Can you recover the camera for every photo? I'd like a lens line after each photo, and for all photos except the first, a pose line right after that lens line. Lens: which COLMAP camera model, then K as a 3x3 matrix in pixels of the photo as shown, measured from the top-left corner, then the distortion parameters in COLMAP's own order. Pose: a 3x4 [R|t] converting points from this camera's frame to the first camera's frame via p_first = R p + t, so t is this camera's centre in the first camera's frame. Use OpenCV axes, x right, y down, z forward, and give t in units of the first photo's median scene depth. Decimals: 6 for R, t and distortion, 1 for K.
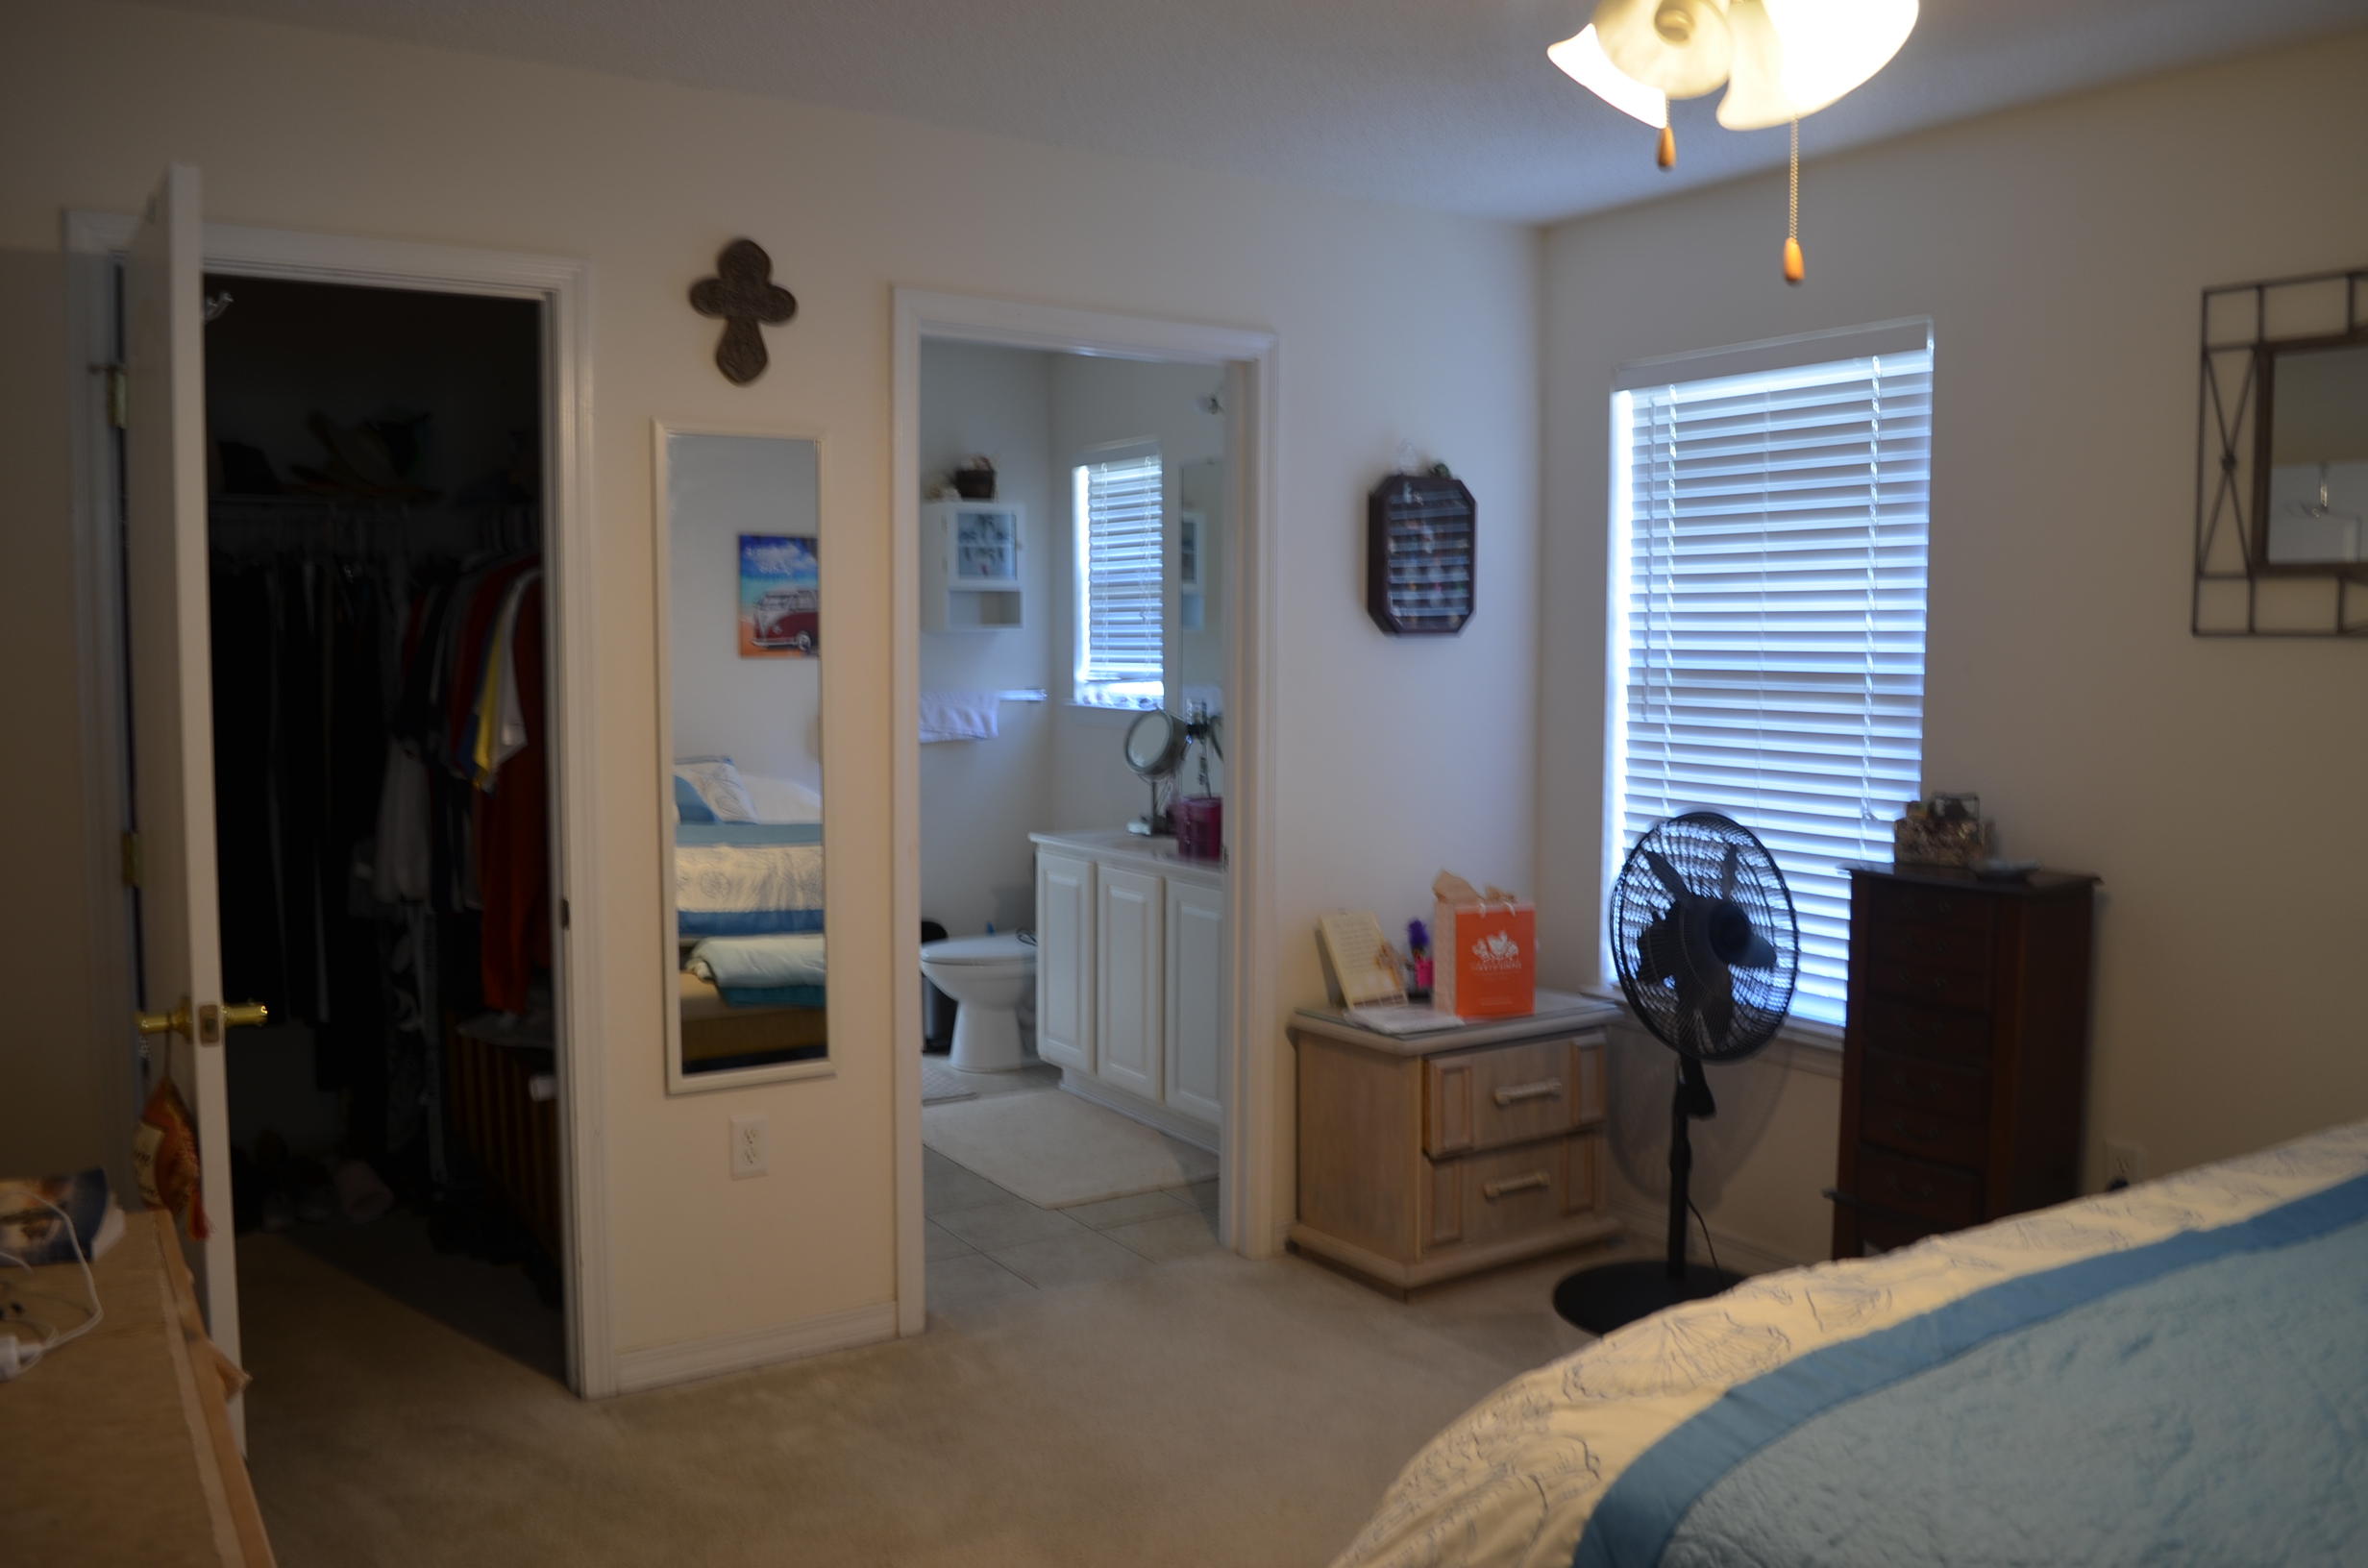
lens RADIAL K [[1867.2, 0, 1184.0], [0, 1867.2, 784.0], [0, 0, 1]] dist [-0.071228, -0.000653]
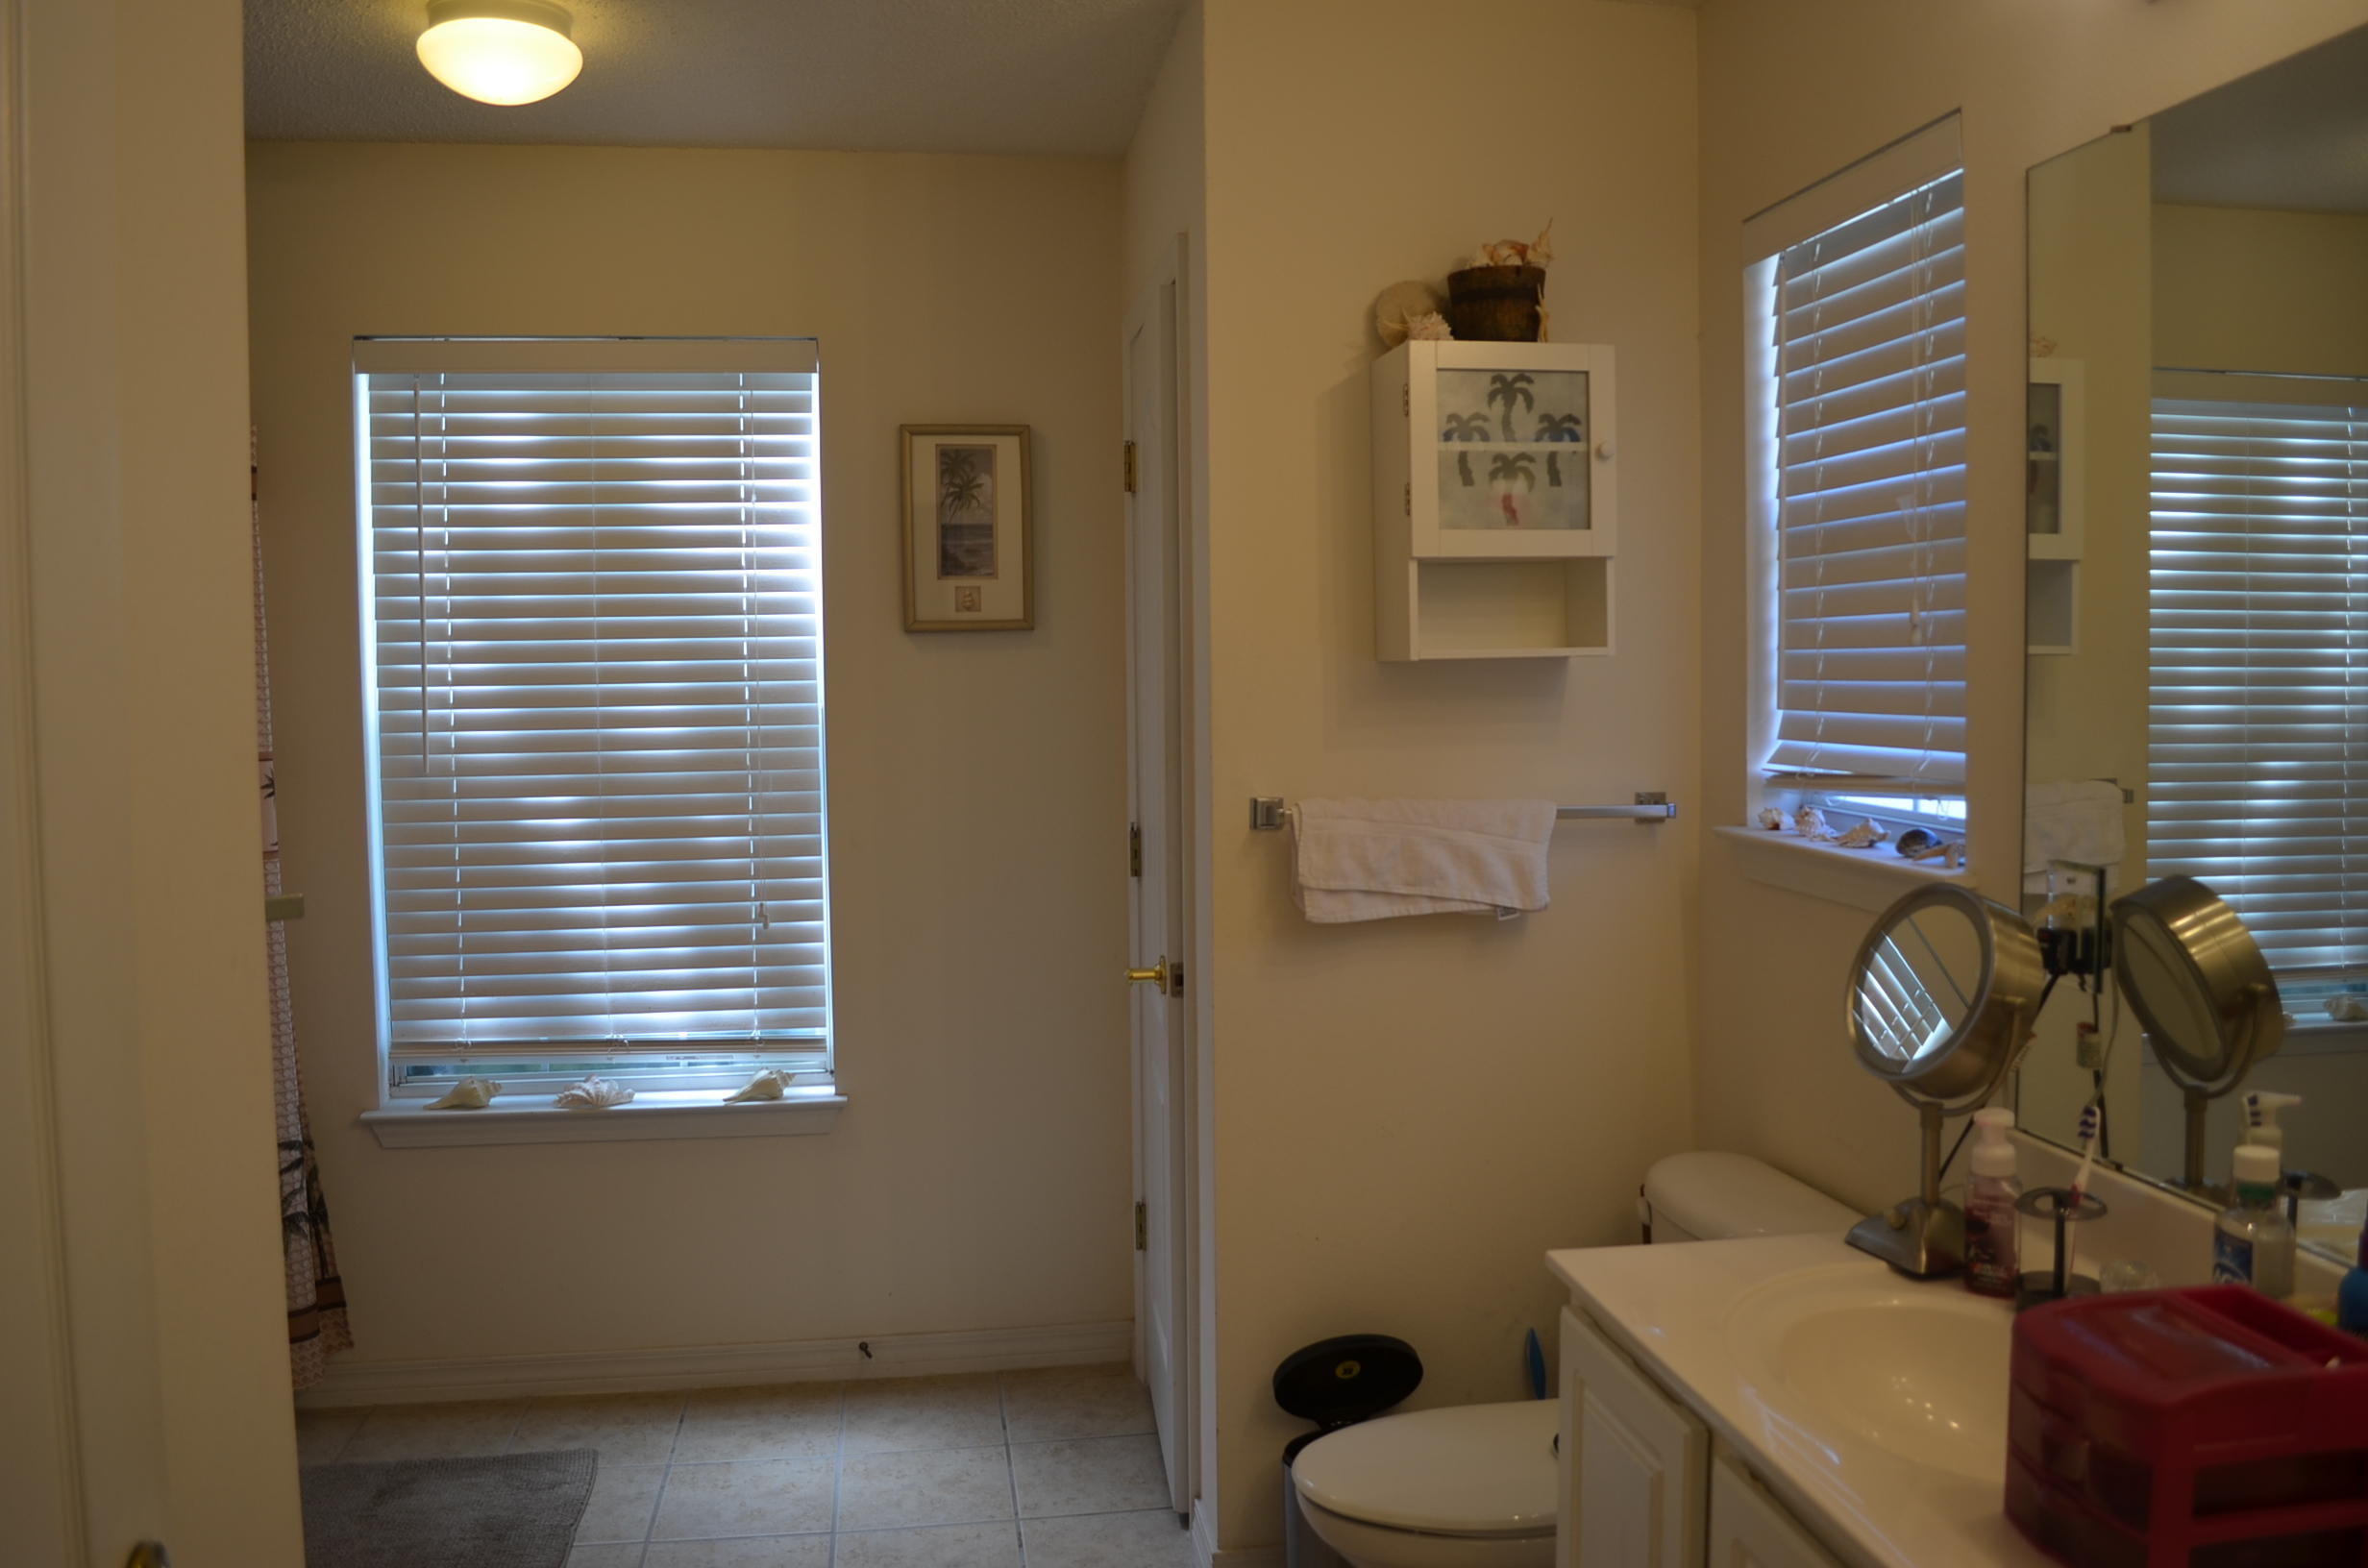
lens RADIAL K [[1867.2, 0, 1184.0], [0, 1867.2, 784.0], [0, 0, 1]] dist [-0.071228, -0.000653]
pose [[0.912870, 0.014057, -0.408009, -0.004538], [-0.022612, 0.999614, -0.016150, -0.045611], [0.407625, 0.023969, 0.912835, 0.588324]]
